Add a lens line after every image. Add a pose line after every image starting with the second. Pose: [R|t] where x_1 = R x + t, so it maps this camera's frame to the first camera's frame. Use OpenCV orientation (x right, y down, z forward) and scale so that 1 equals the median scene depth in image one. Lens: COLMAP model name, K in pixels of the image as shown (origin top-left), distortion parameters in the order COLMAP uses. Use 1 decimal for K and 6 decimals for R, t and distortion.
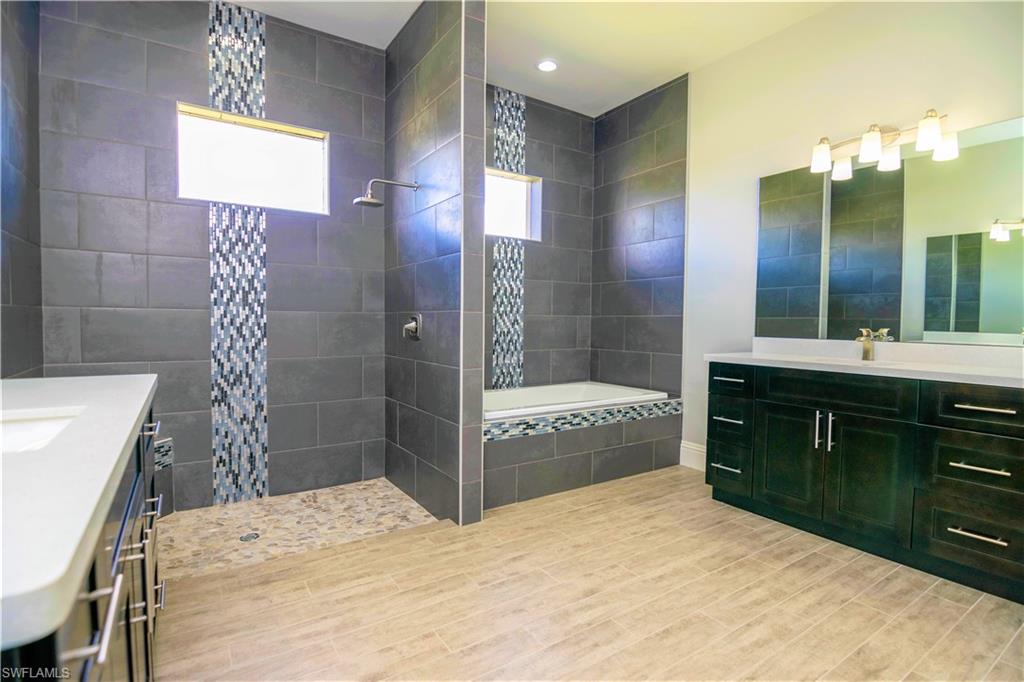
lens RADIAL K [[510.7, 0, 523.4], [0, 510.7, 340.9], [0, 0, 1]] dist [-0.009339, -0.008659]
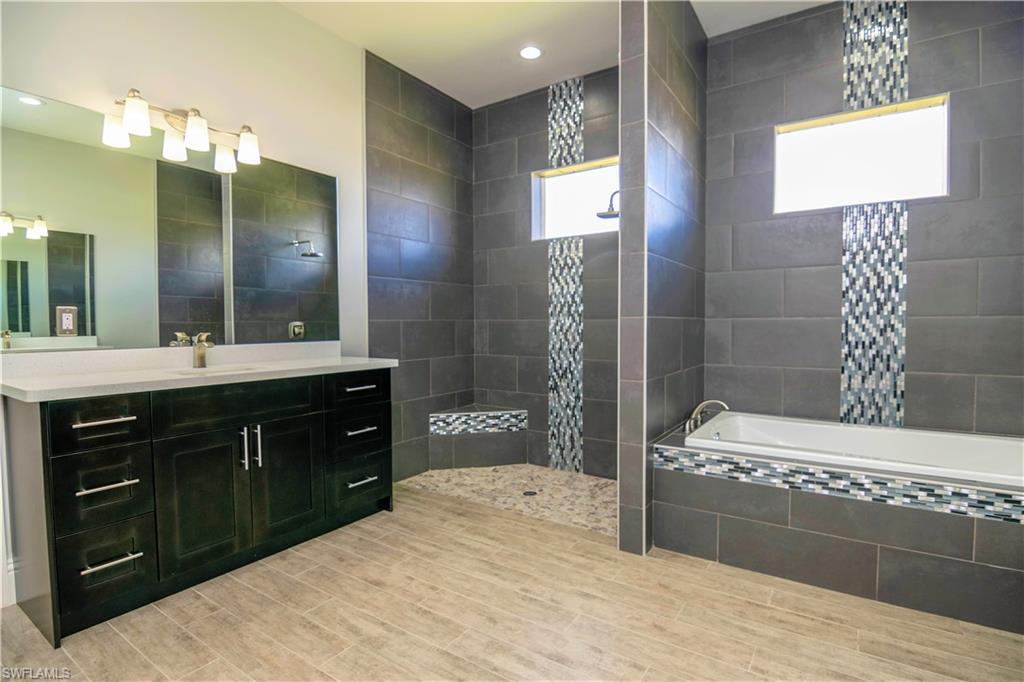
lens RADIAL K [[510.7, 0, 517.9], [0, 510.7, 340.2], [0, 0, 1]] dist [-0.009339, -0.008659]
pose [[0.355194, 0.018582, -0.934608, 0.580620], [-0.030470, 0.999501, 0.008292, -0.015607], [0.934296, 0.025532, 0.355584, 0.427069]]
